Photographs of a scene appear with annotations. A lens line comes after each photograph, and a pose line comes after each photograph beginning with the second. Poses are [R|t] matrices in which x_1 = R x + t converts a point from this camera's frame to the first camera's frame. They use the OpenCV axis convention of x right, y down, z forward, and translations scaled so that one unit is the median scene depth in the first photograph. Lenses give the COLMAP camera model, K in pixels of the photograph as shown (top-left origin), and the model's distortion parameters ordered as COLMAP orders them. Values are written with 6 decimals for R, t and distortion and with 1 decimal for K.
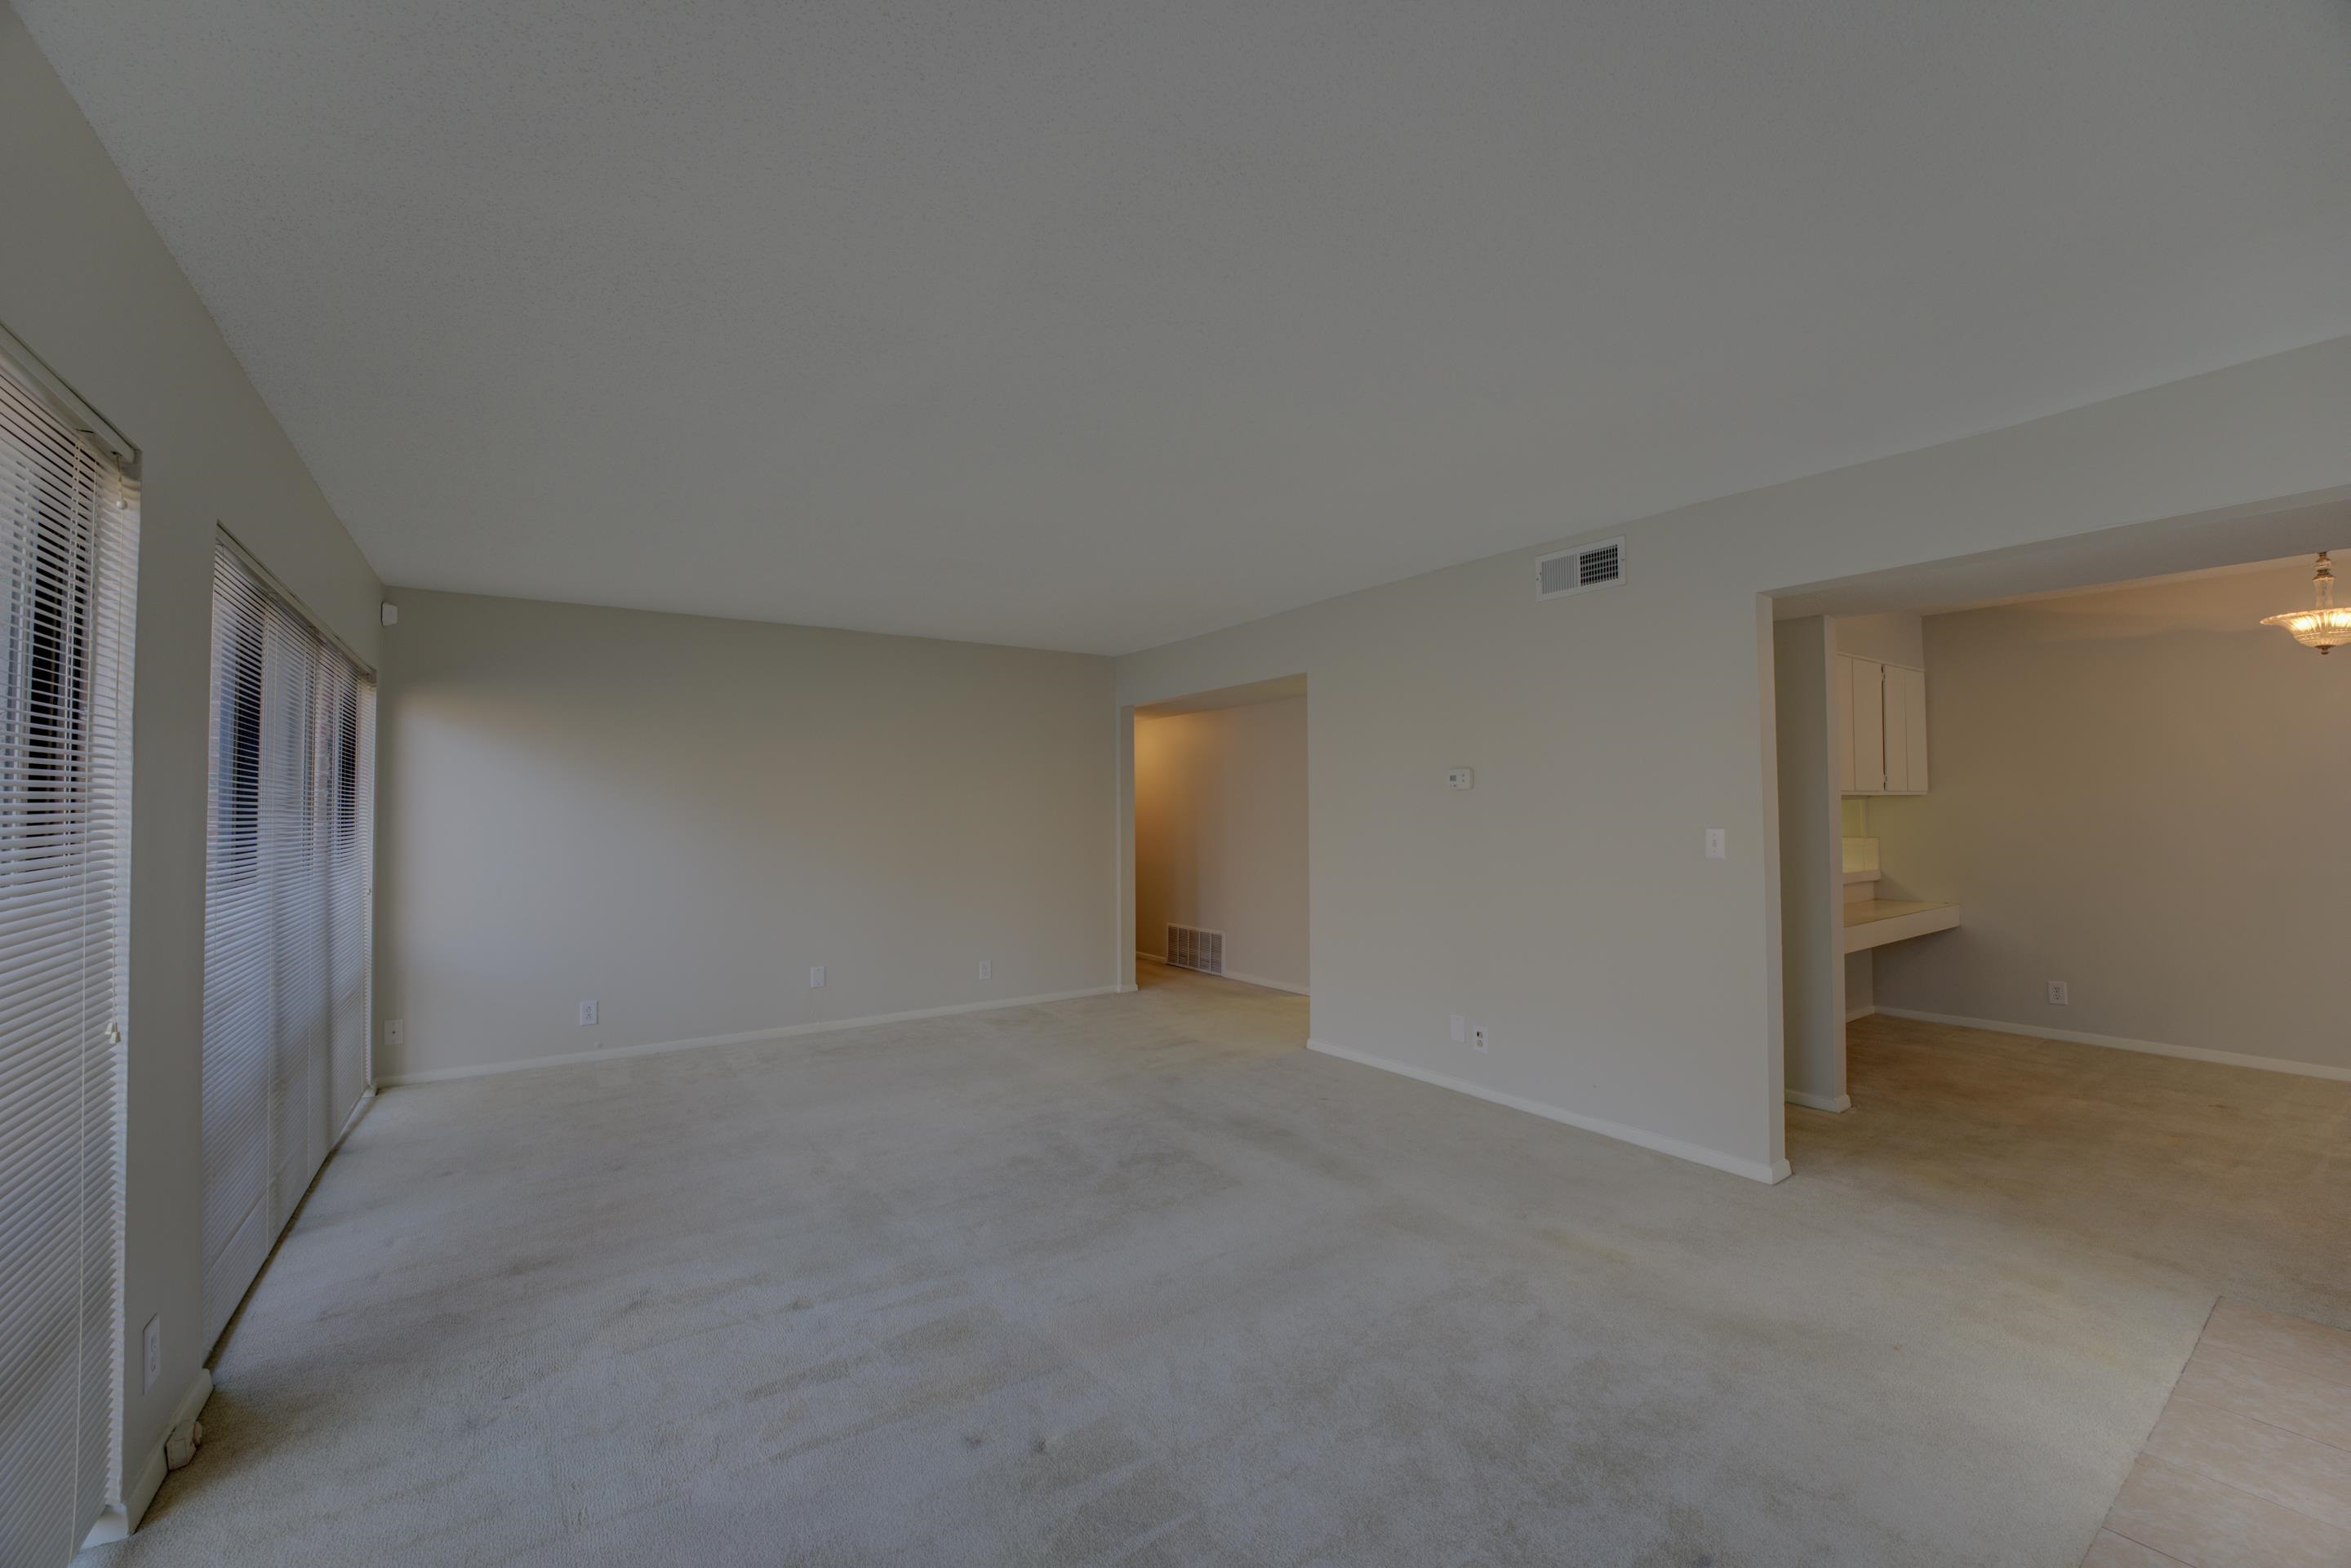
lens RADIAL K [[945.9, 0, 1165.9], [0, 945.9, 783.3], [0, 0, 1]] dist [-0.029500, 0.004196]
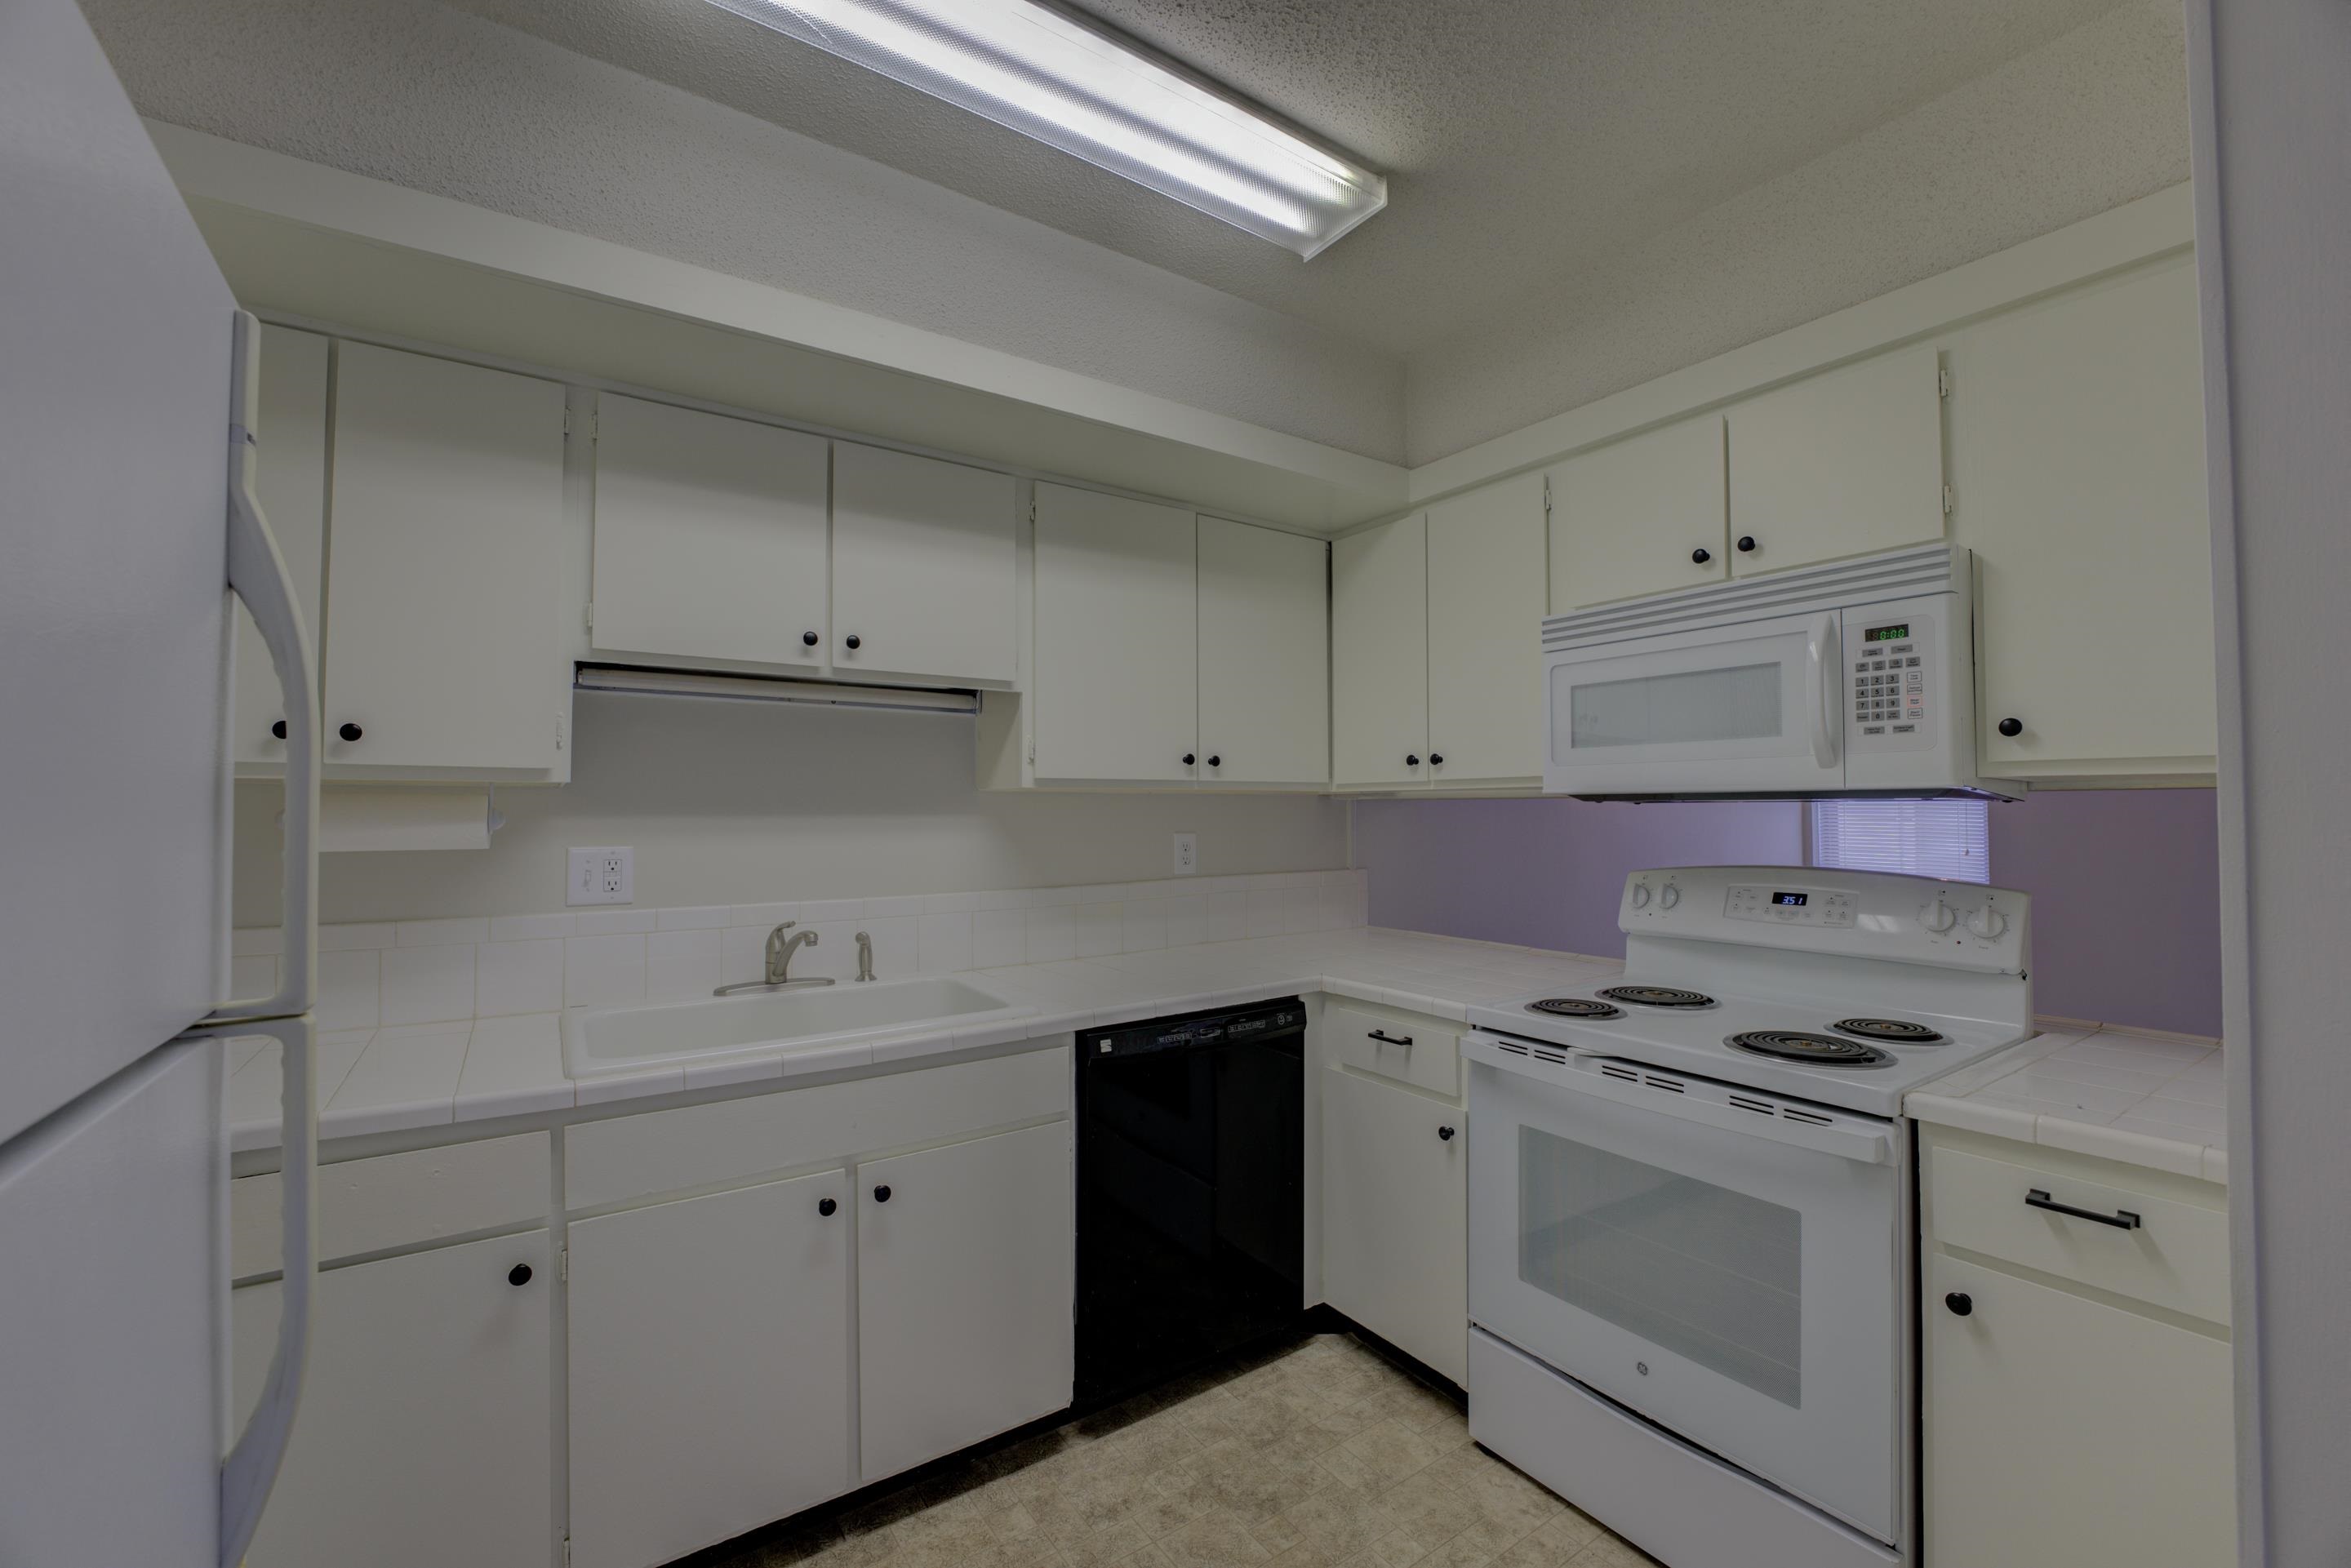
lens RADIAL K [[945.9, 0, 1162.5], [0, 945.9, 793.7], [0, 0, 1]] dist [-0.029500, 0.004196]
pose [[0.000592, 0.032251, 0.999480, 0.214893], [-0.022301, 0.999232, -0.032230, 0.037419], [-0.999751, -0.022271, 0.001311, 1.216176]]
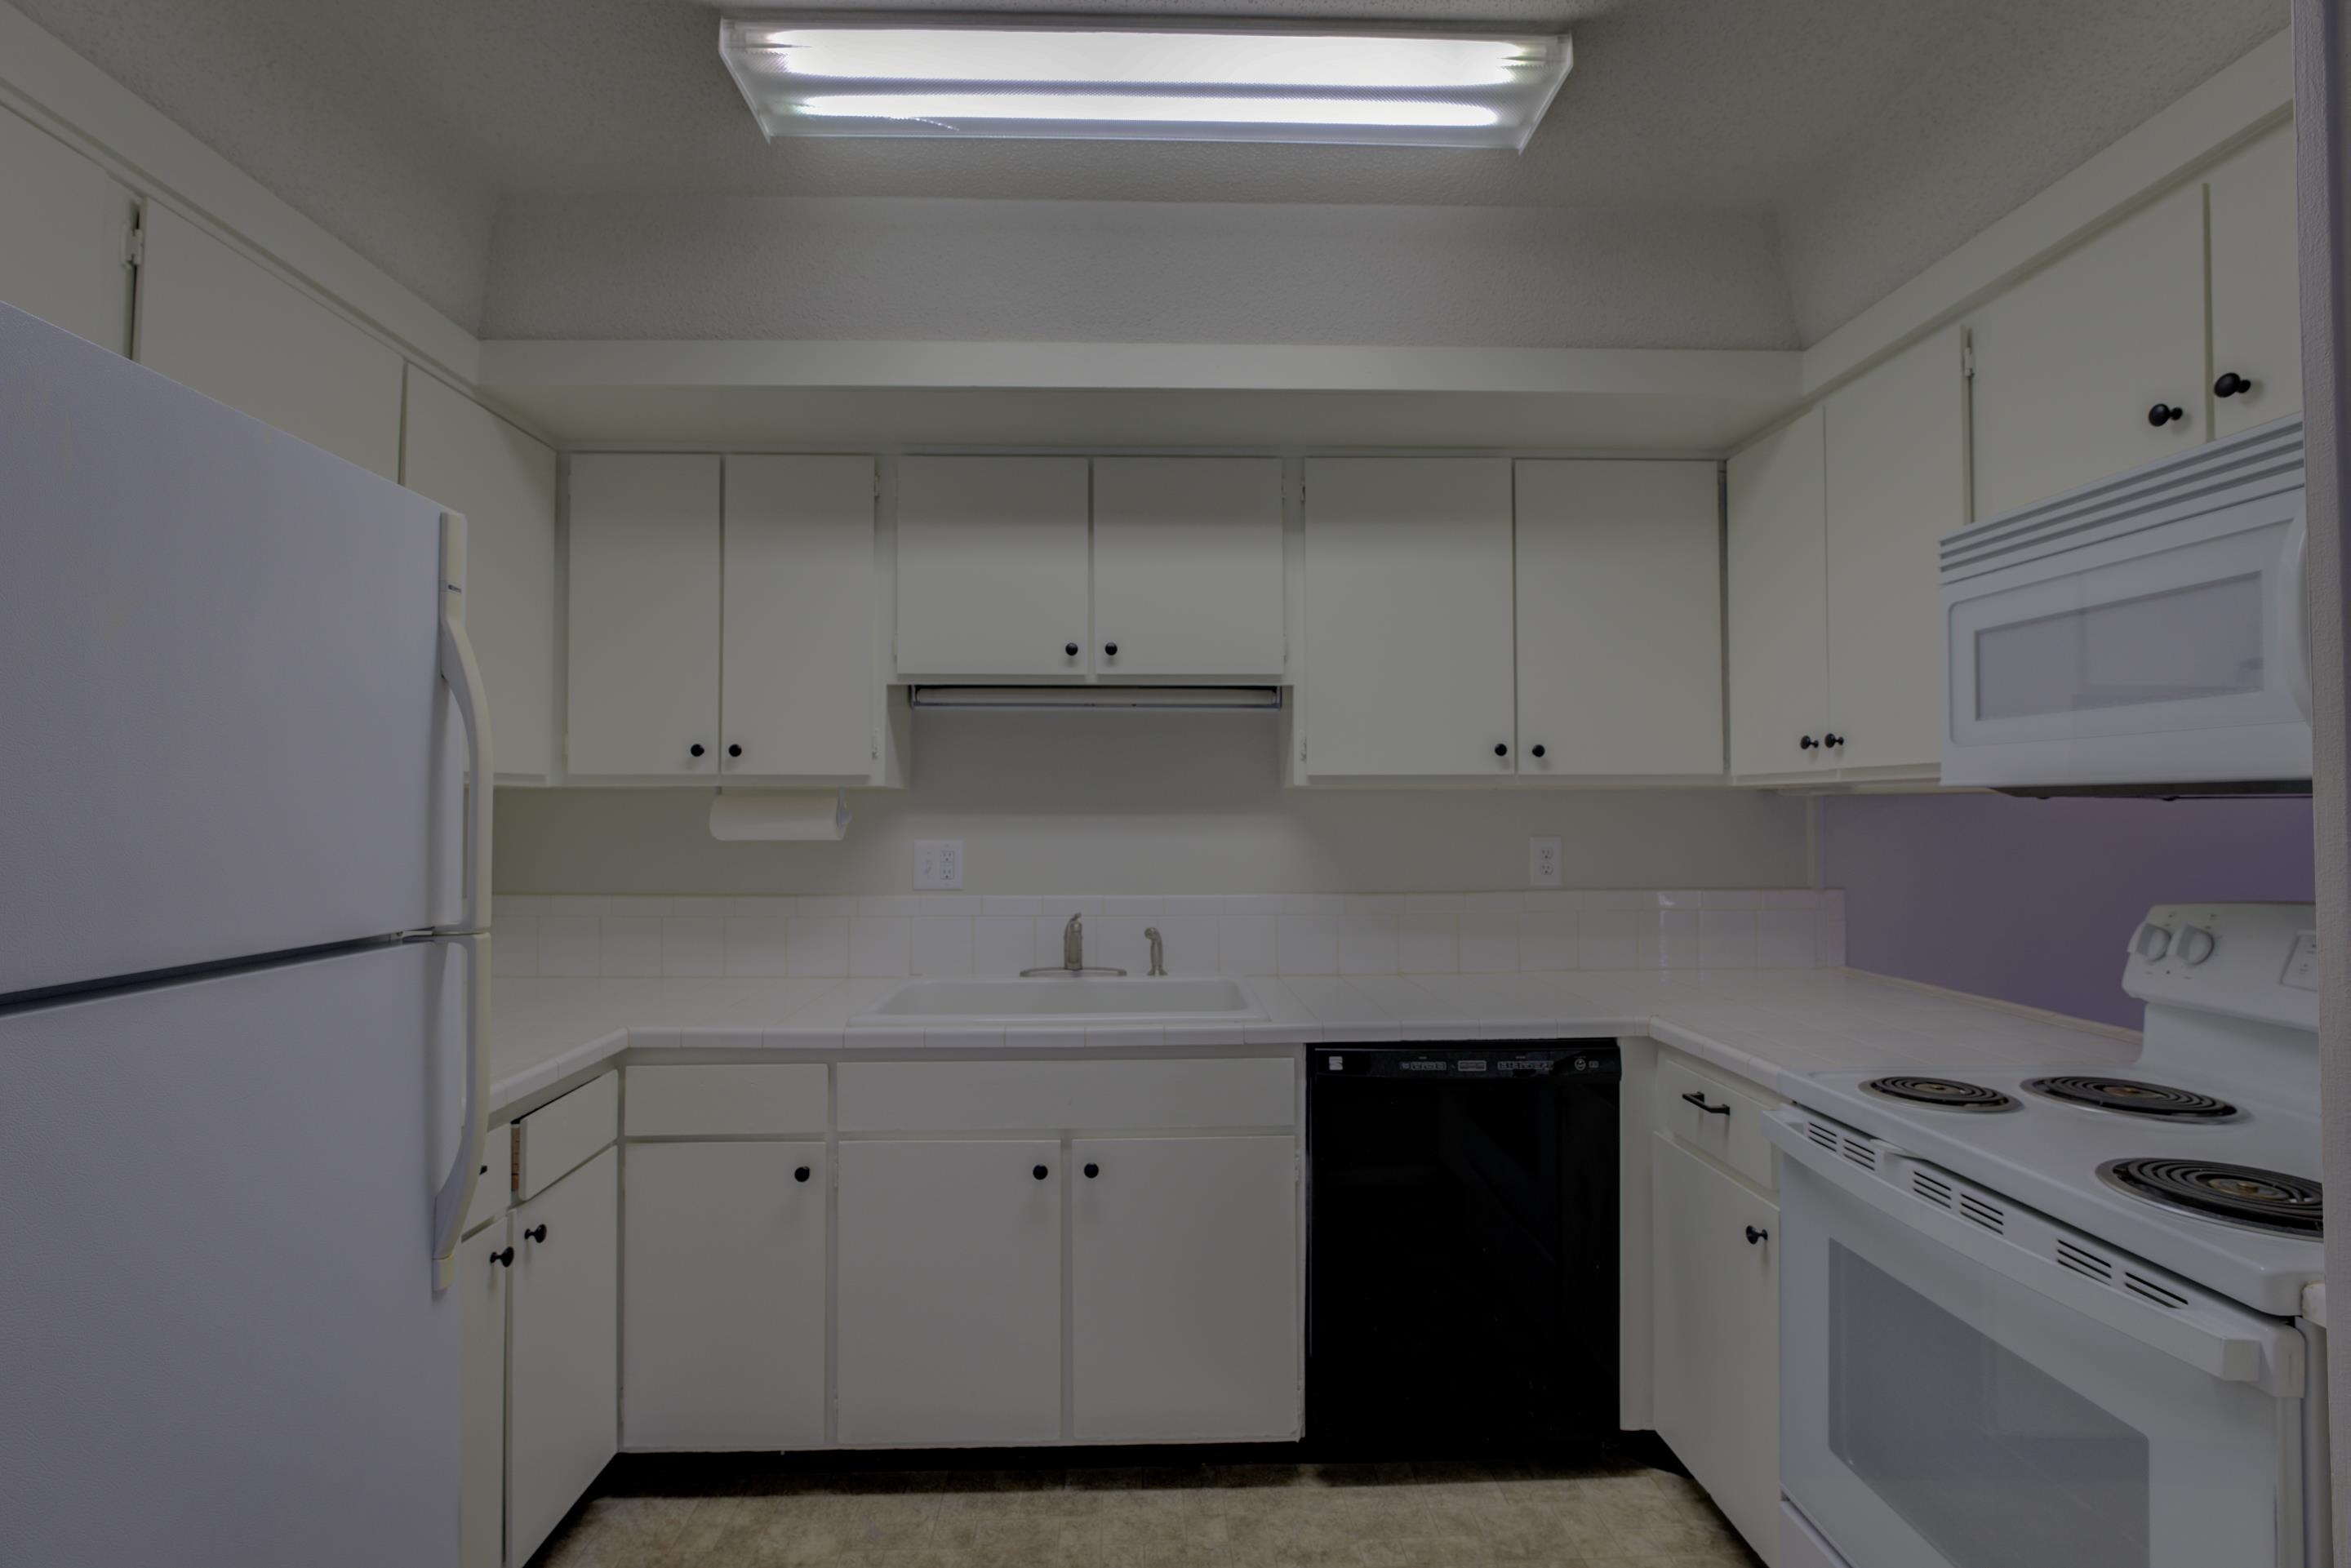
lens RADIAL K [[1085.7, 0, 1165.3], [0, 1085.7, 797.2], [0, 0, 1]] dist [-0.012019, 0.000447]
pose [[0.535333, 0.023910, 0.844303, 0.218703], [-0.027972, 0.999553, -0.010571, 0.033880], [-0.844178, -0.017957, 0.535762, 1.081378]]
